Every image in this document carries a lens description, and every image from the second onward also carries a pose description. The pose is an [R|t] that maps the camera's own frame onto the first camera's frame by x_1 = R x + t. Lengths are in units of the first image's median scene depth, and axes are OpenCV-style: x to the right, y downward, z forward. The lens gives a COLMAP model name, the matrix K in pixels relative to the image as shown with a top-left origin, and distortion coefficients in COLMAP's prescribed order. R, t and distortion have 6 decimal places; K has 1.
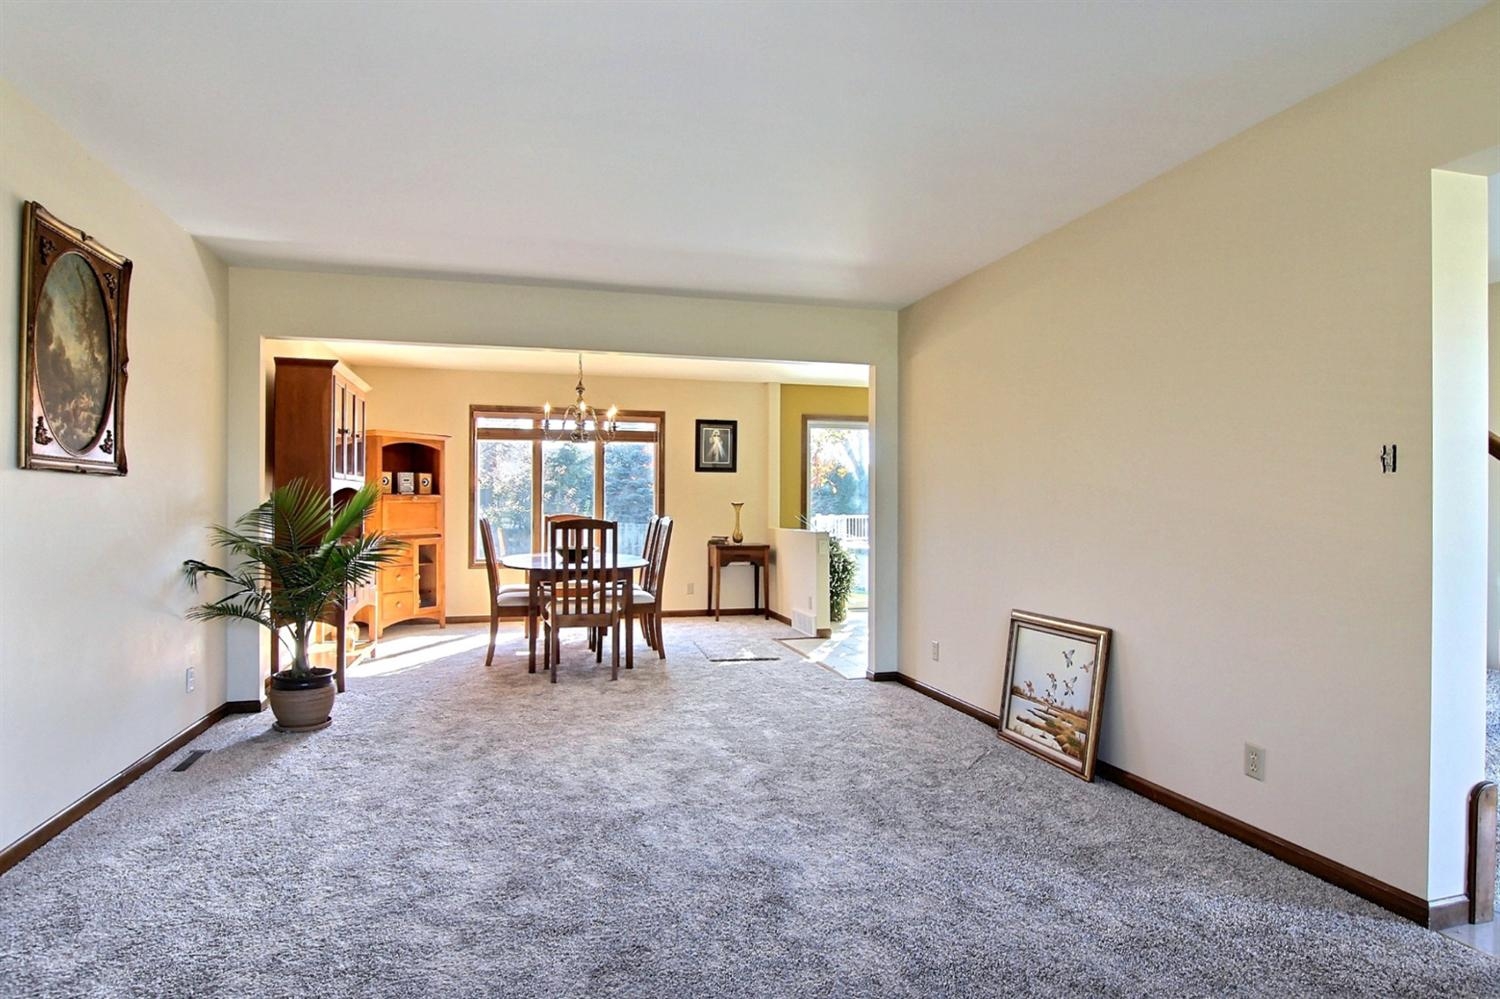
lens RADIAL K [[893.7, 0, 748.1], [0, 893.7, 503.7], [0, 0, 1]] dist [-0.005805, 0.000505]
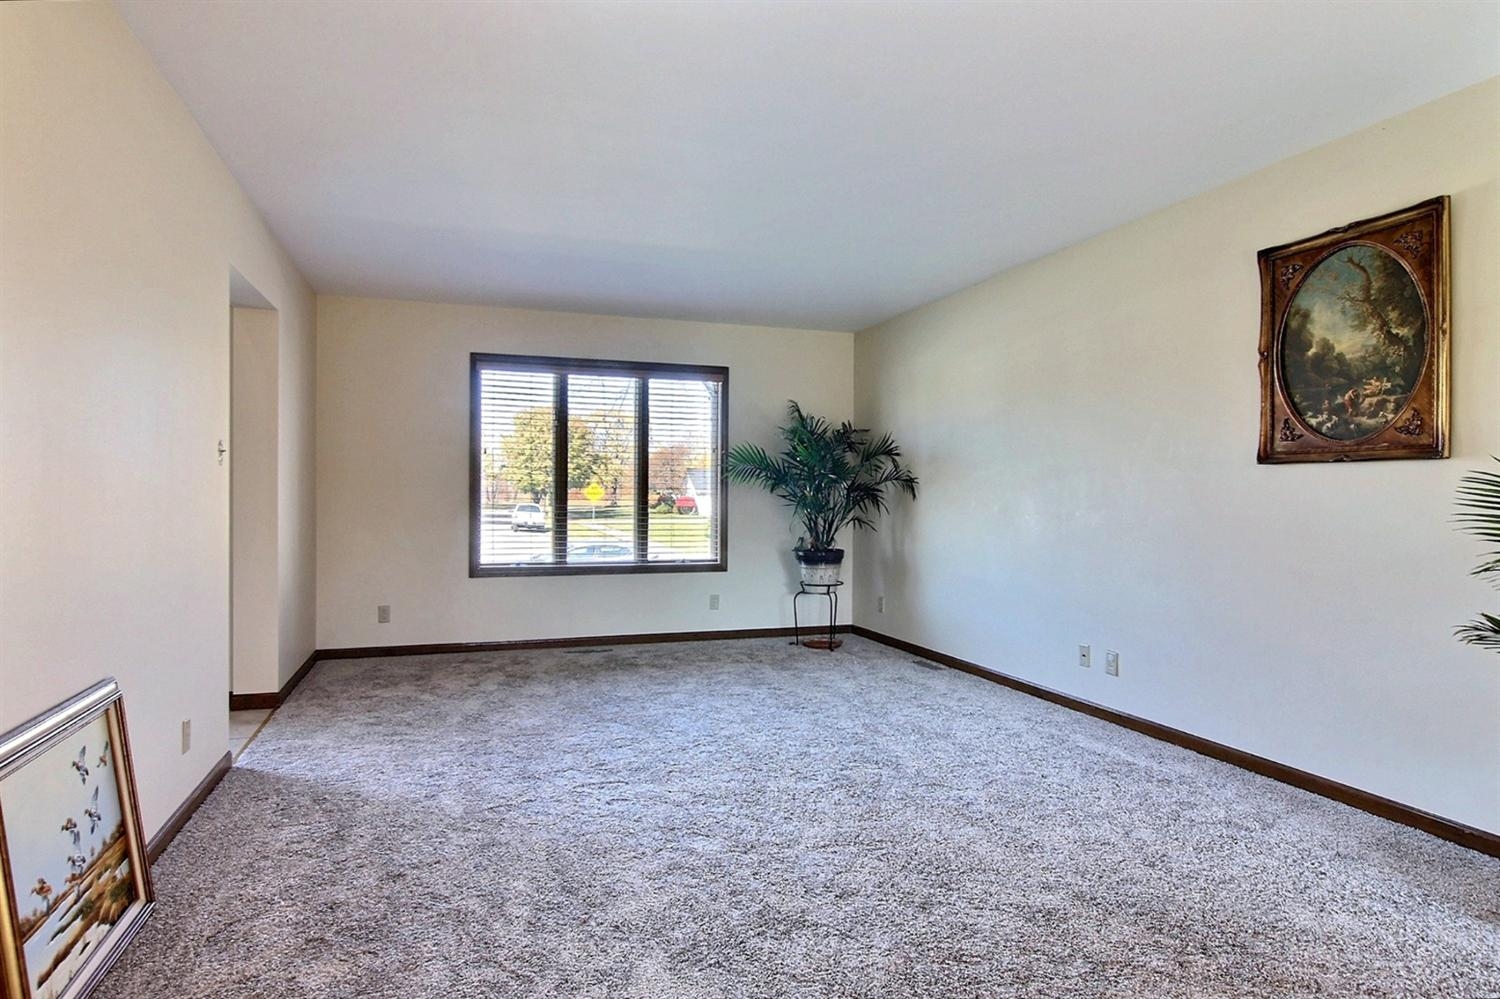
lens RADIAL K [[893.7, 0, 750.8], [0, 893.7, 497.3], [0, 0, 1]] dist [-0.005805, 0.000505]
pose [[-0.996227, -0.011254, -0.086051, 0.010442], [-0.011196, 0.999937, -0.001152, 0.012763], [0.086059, -0.000185, -0.996290, 1.667131]]
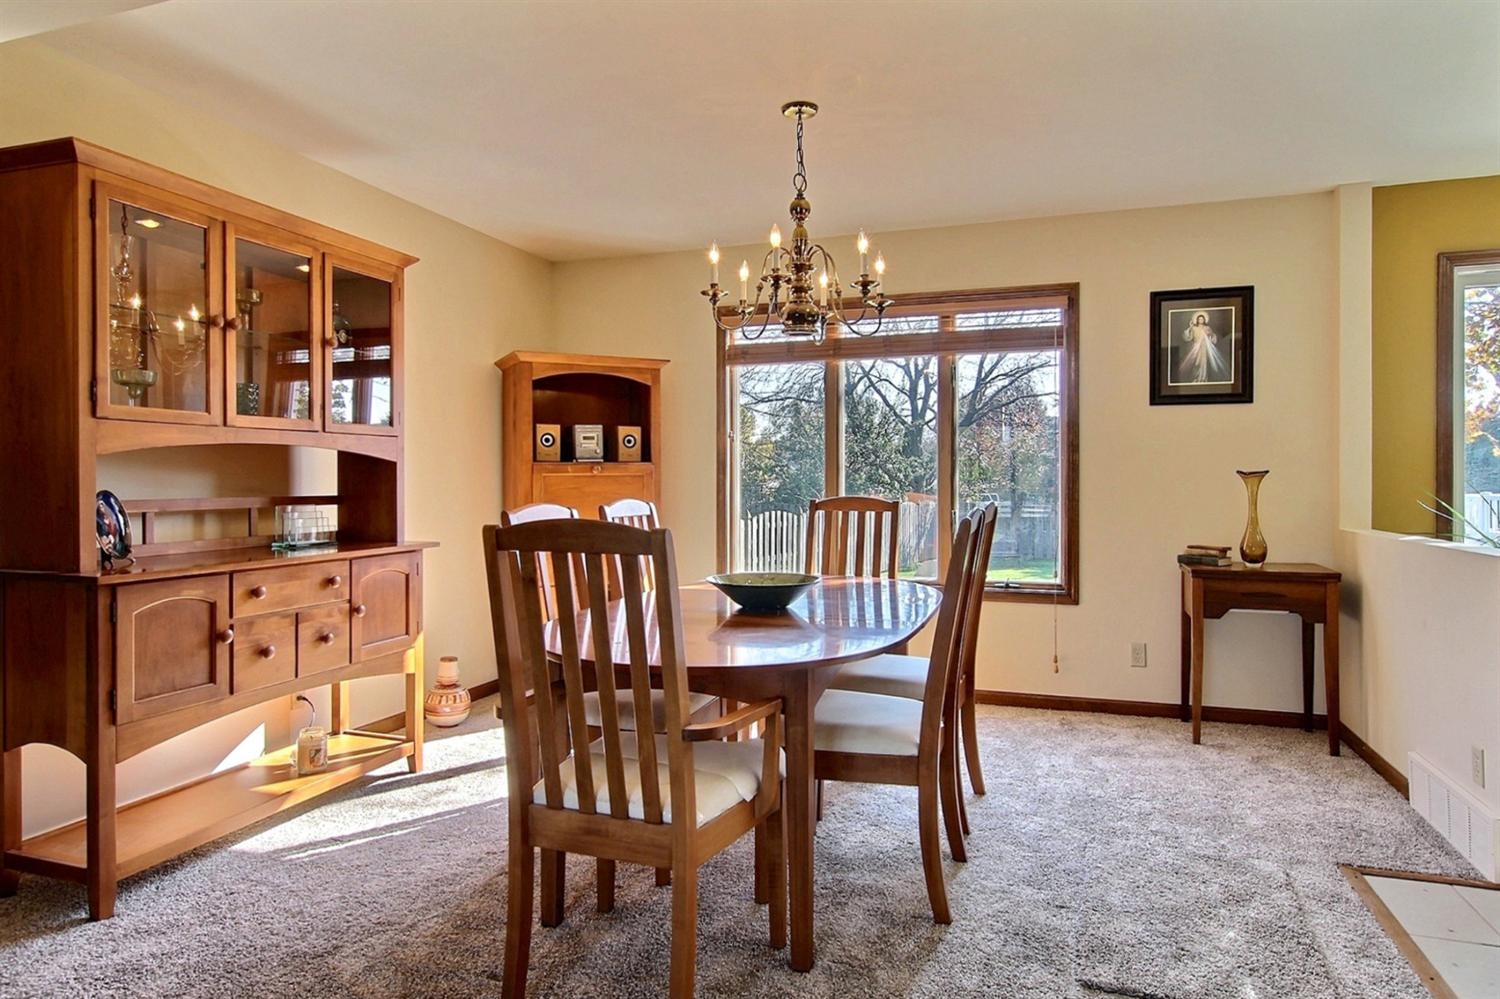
lens RADIAL K [[893.7, 0, 743.7], [0, 893.7, 492.8], [0, 0, 1]] dist [-0.005805, 0.000505]
pose [[0.840087, -0.000099, -0.542452, 0.015263], [0.005219, 0.999955, 0.007899, 0.004785], [0.542427, -0.009467, 0.840050, 0.499500]]
